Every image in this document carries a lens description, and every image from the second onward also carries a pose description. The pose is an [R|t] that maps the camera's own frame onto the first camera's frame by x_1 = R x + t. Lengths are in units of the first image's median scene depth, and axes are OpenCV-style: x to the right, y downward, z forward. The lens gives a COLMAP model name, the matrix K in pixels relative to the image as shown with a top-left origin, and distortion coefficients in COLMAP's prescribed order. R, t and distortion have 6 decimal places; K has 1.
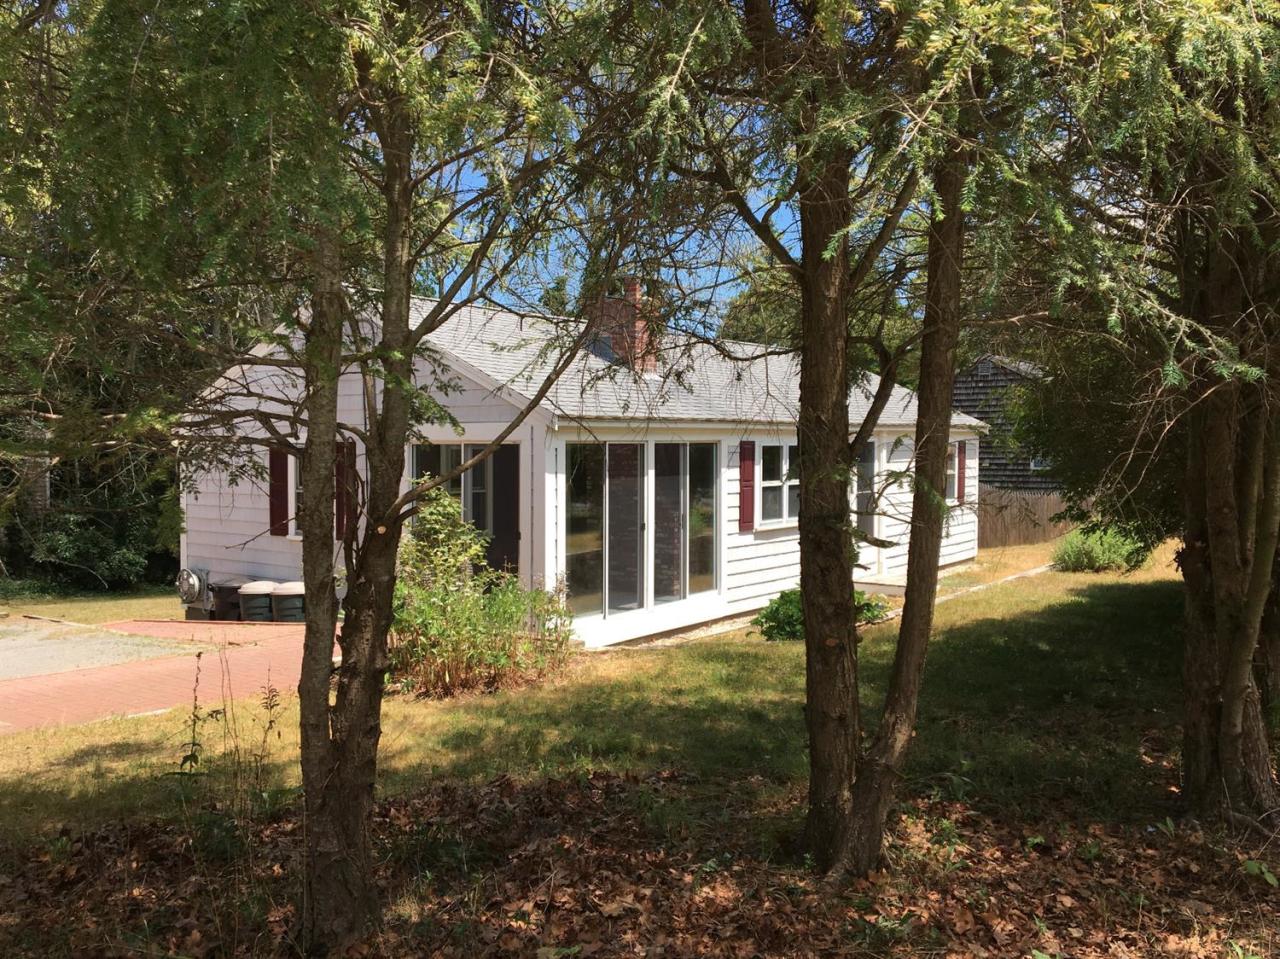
lens RADIAL K [[1079.3, 0, 634.4], [0, 1079.3, 485.3], [0, 0, 1]] dist [0.078997, -0.126097]
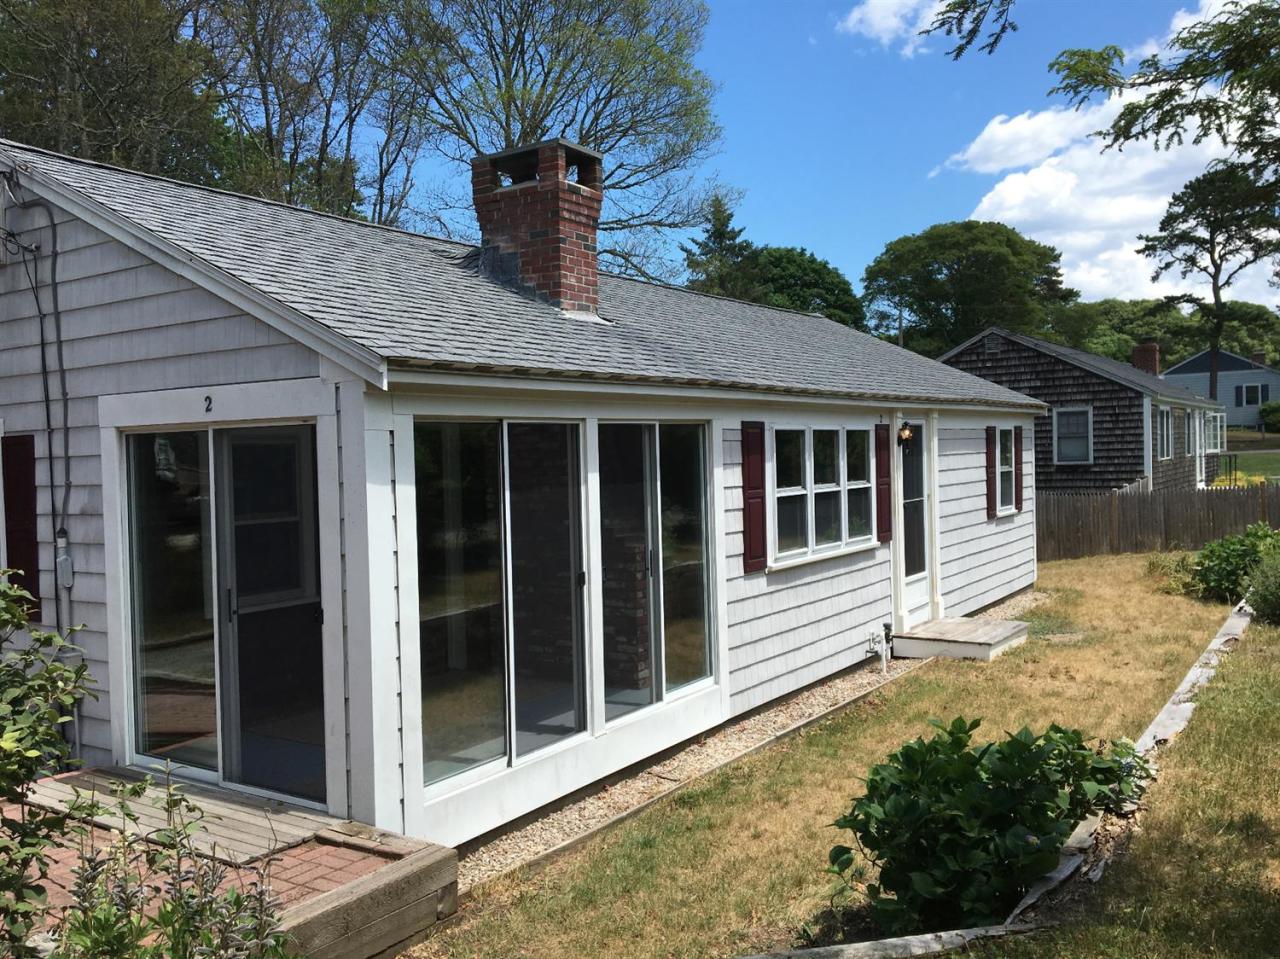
lens RADIAL K [[1079.3, 0, 635.4], [0, 1079.3, 479.3], [0, 0, 1]] dist [0.078997, -0.126097]
pose [[0.998234, -0.027609, 0.052604, 0.007106], [0.028366, 0.999504, -0.013701, -0.002762], [-0.052200, 0.015169, 0.998521, 0.409836]]
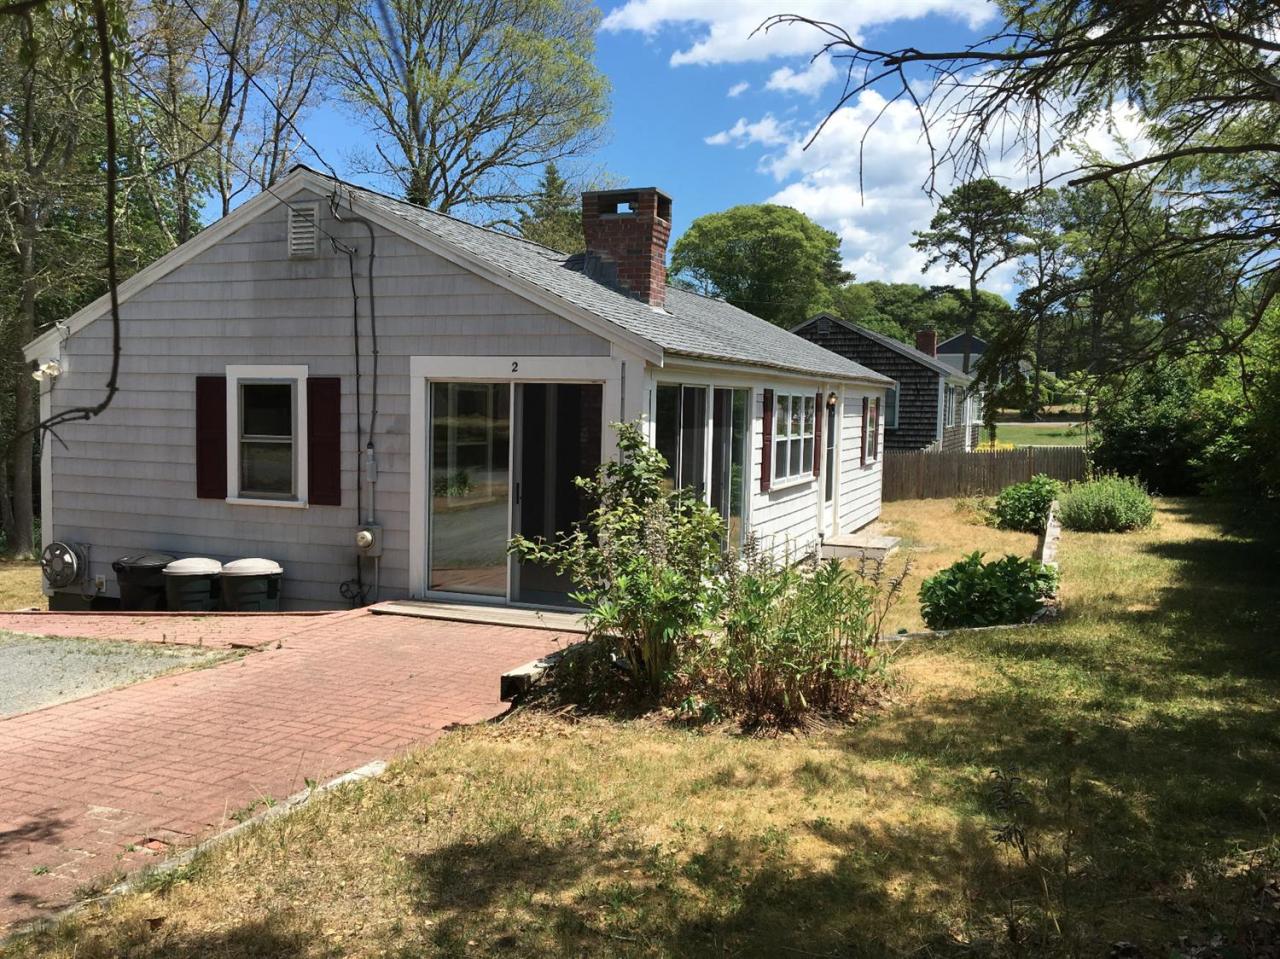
lens RADIAL K [[1079.3, 0, 628.1], [0, 1079.3, 480.2], [0, 0, 1]] dist [0.078997, -0.126097]
pose [[0.966328, -0.001785, 0.257308, -0.237896], [-0.006815, 0.999448, 0.032526, 0.005542], [-0.257224, -0.033184, 0.965782, 0.173112]]
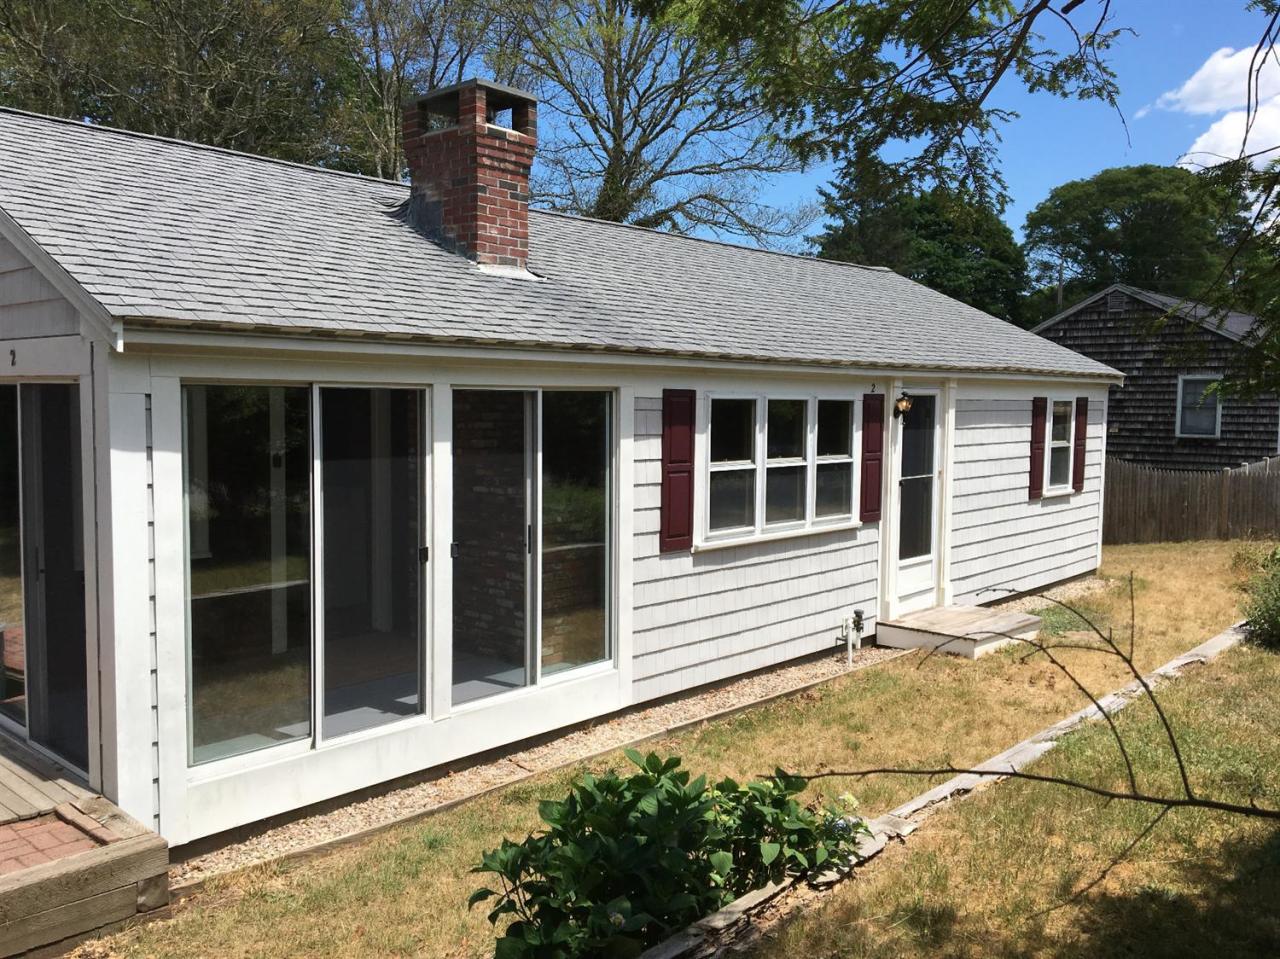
lens RADIAL K [[1079.3, 0, 638.5], [0, 1079.3, 474.4], [0, 0, 1]] dist [0.078997, -0.126097]
pose [[0.995423, 0.018409, -0.093779, 0.138146], [-0.015506, 0.999381, 0.031589, -0.014890], [0.094302, -0.029991, 0.995092, 0.449633]]
